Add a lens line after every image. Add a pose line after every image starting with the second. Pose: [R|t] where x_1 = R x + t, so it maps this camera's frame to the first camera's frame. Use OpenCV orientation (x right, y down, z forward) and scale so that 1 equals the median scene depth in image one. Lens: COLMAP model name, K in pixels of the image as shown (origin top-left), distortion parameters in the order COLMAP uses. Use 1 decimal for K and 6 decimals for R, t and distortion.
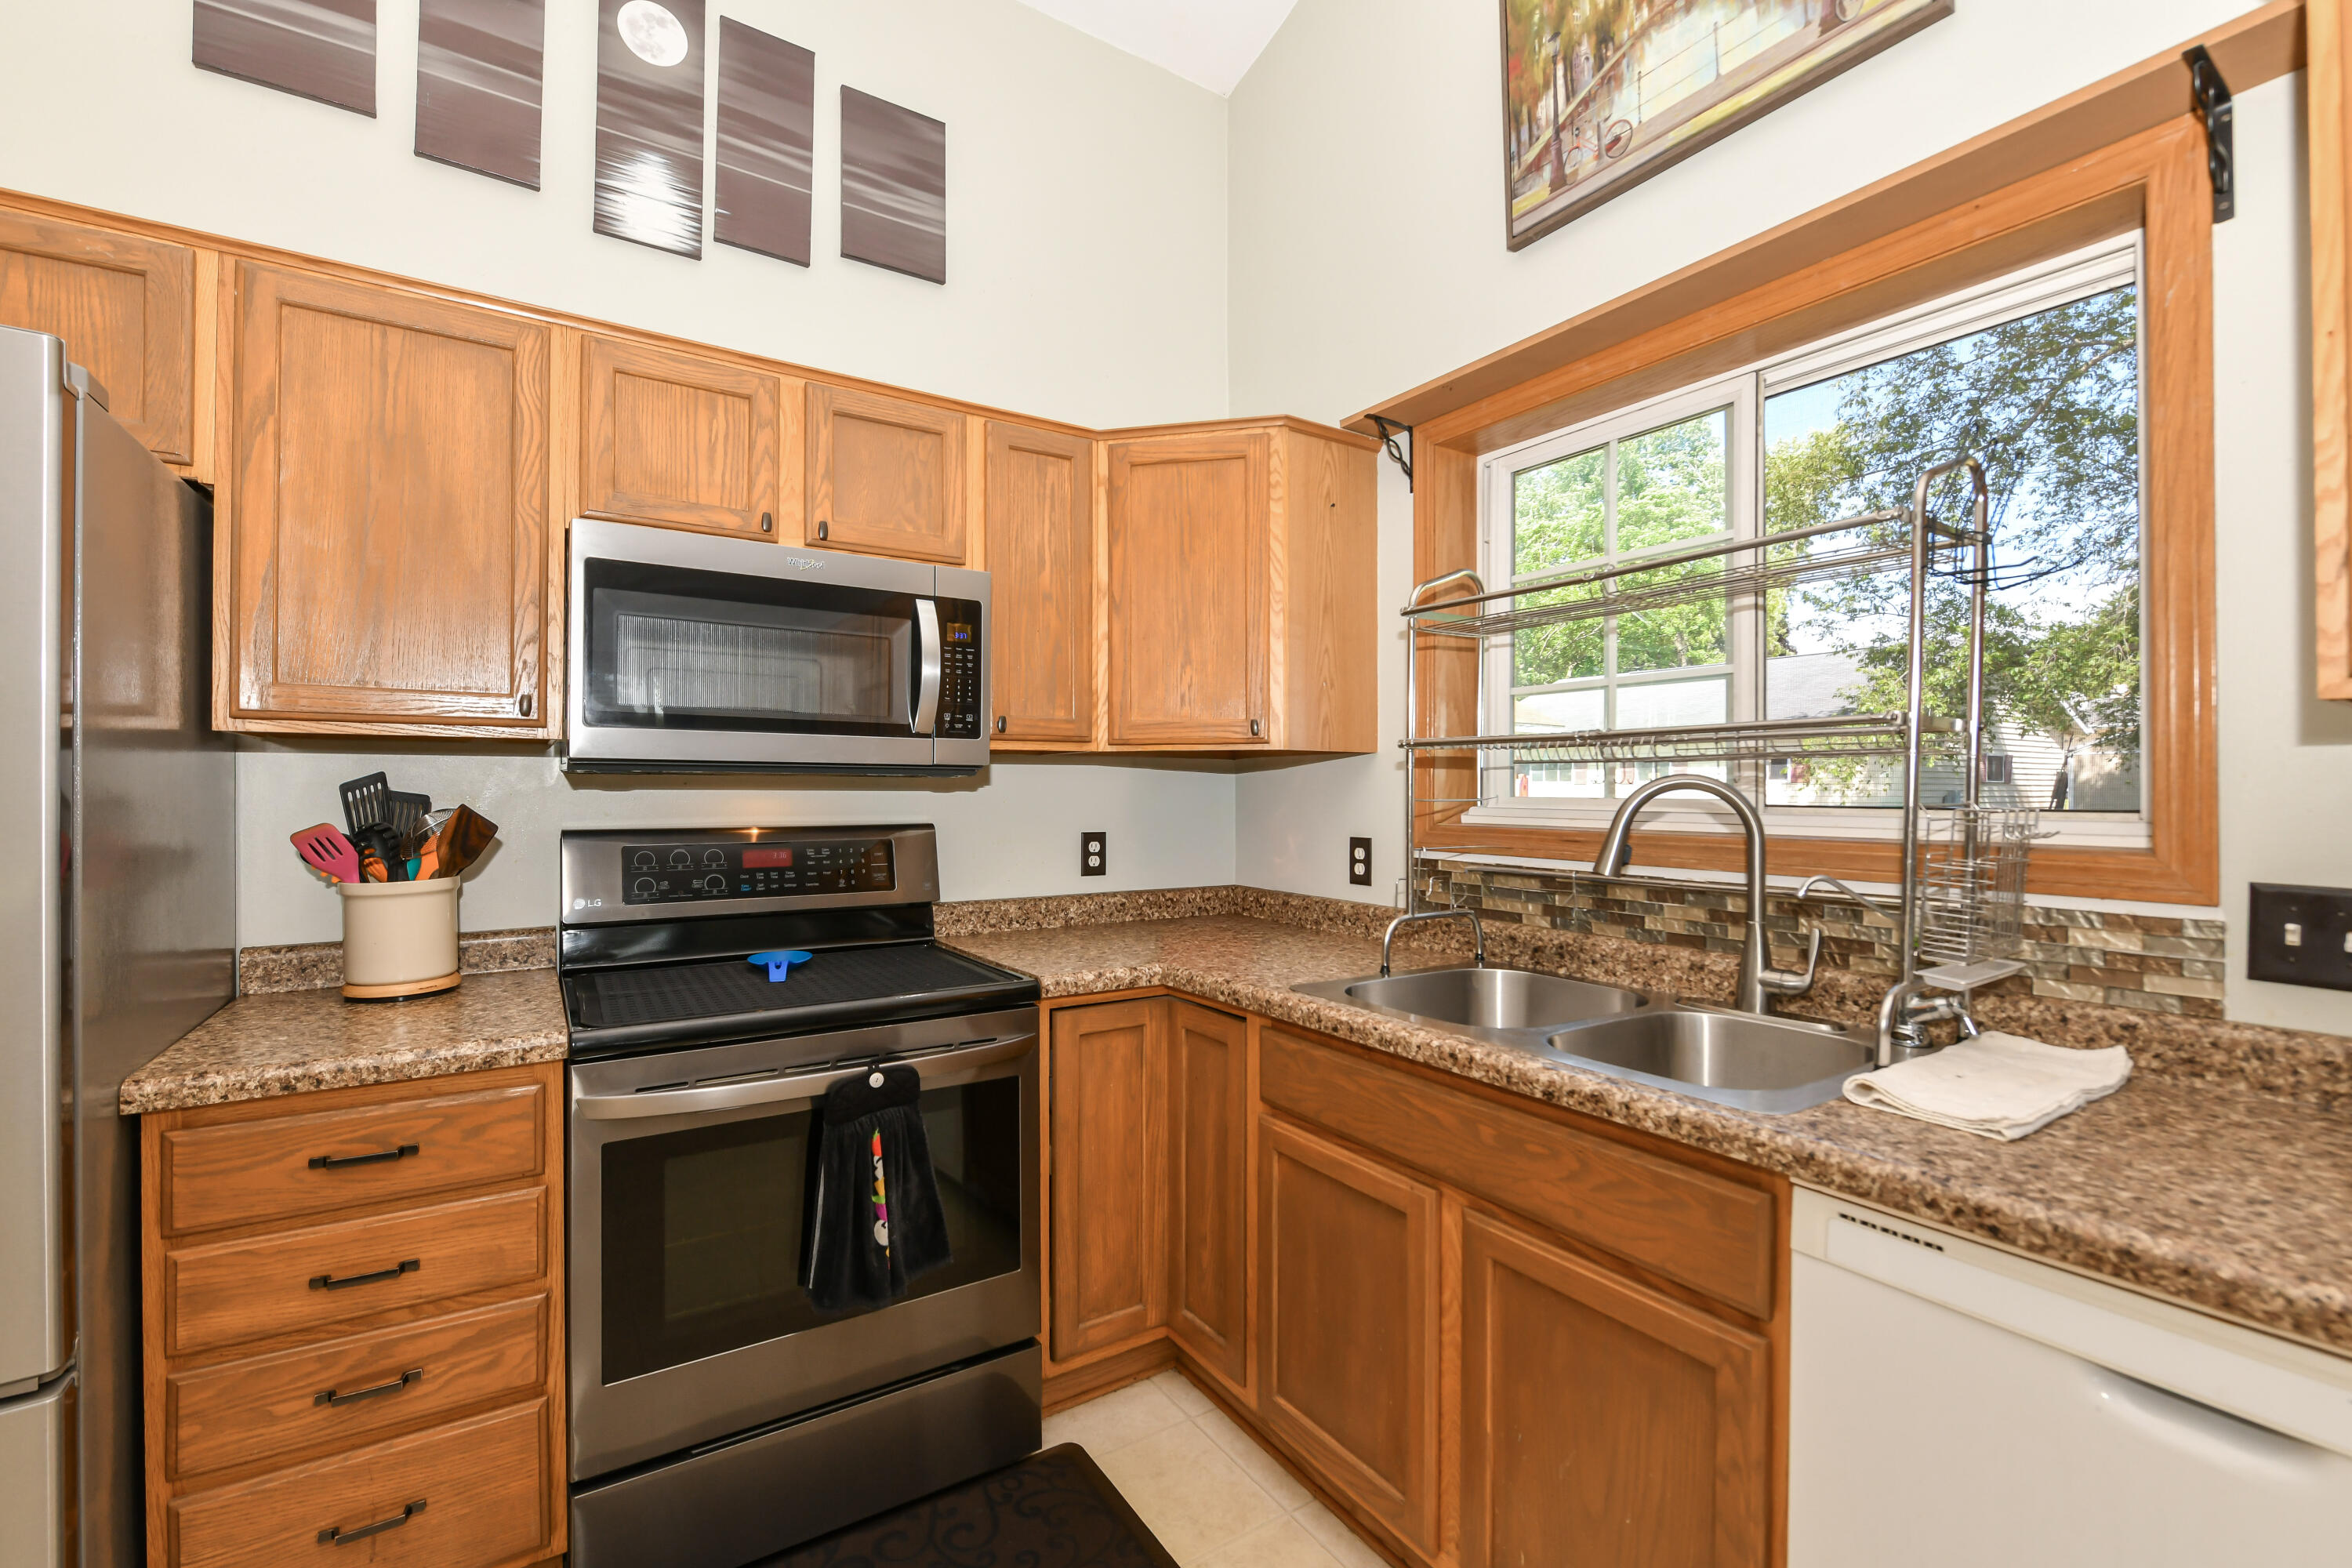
lens RADIAL K [[976.9, 0, 1189.6], [0, 976.9, 782.4], [0, 0, 1]] dist [-0.004458, 0.000048]
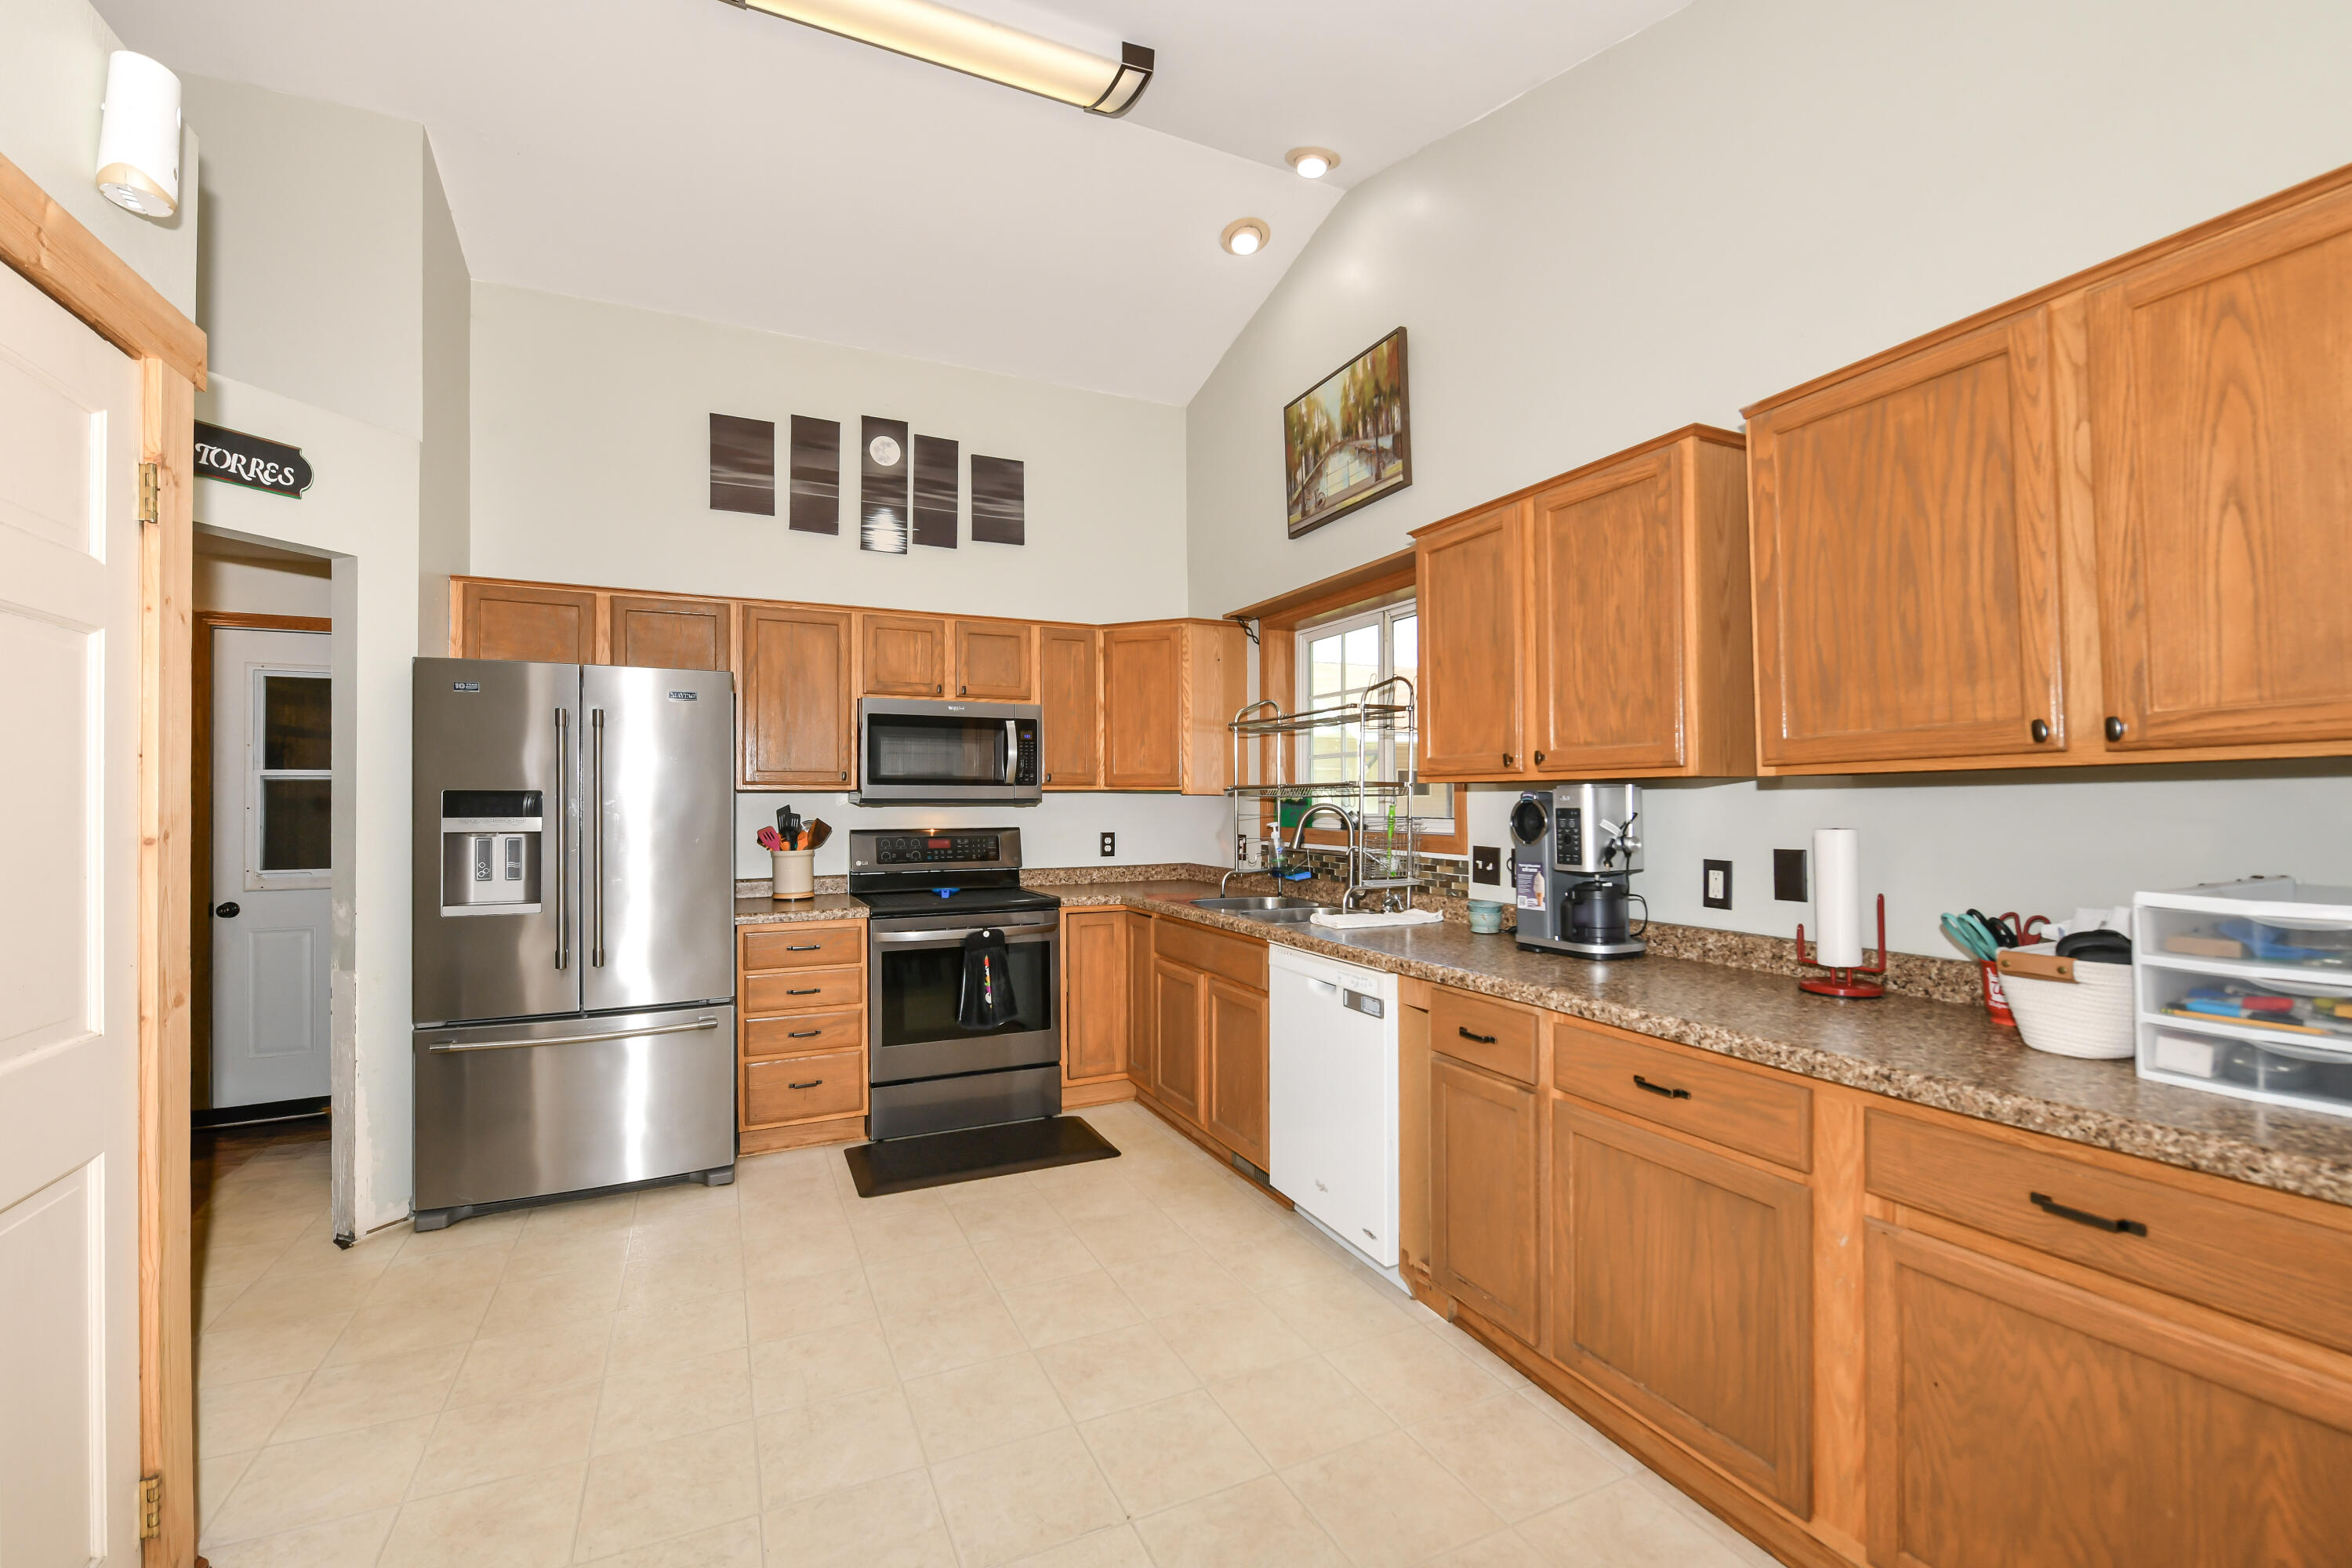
lens RADIAL K [[1001.6, 0, 1158.6], [0, 1001.6, 794.1], [0, 0, 1]] dist [0.000220, 0.000036]
pose [[0.985197, -0.005921, -0.171326, 0.417042], [0.005886, 0.999982, -0.000713, -0.024257], [0.171327, -0.000306, 0.985214, -1.083091]]
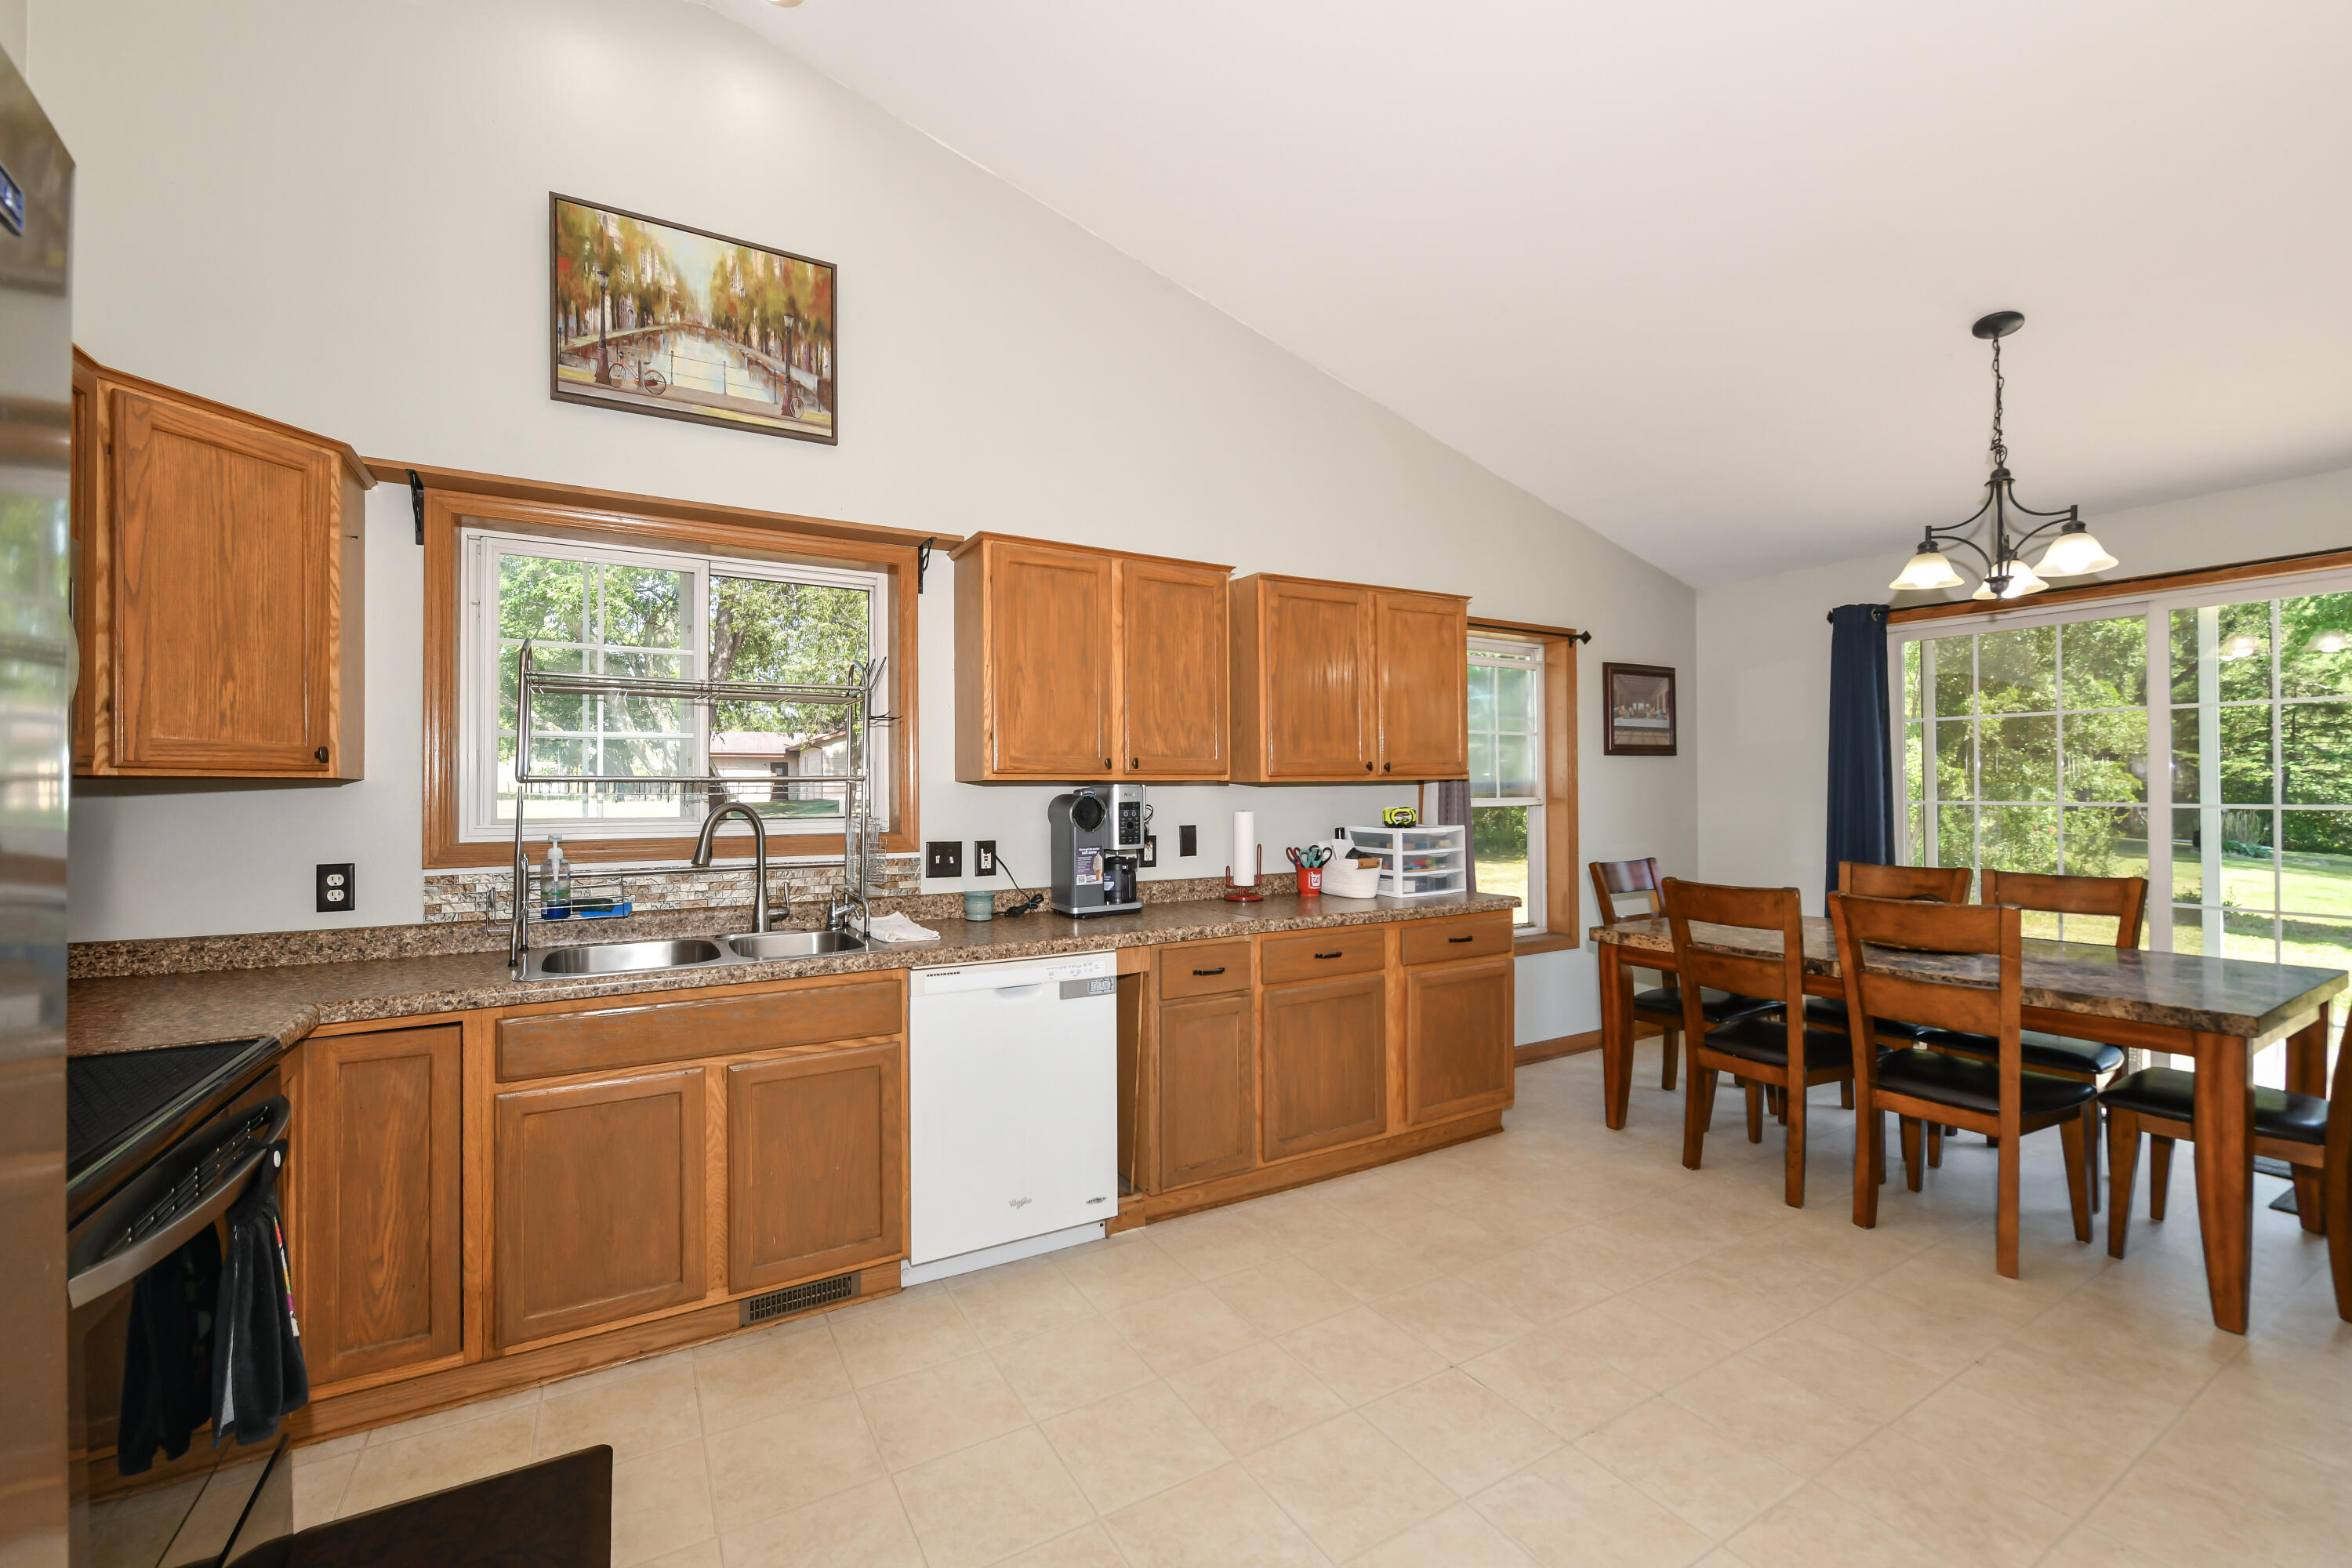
lens RADIAL K [[1001.6, 0, 1160.2], [0, 1001.6, 784.0], [0, 0, 1]] dist [0.000220, 0.000036]
pose [[0.047542, 0.008715, 0.998831, -0.974409], [0.000333, 0.999962, -0.008741, -0.019677], [-0.998869, 0.000748, 0.047538, 0.127680]]
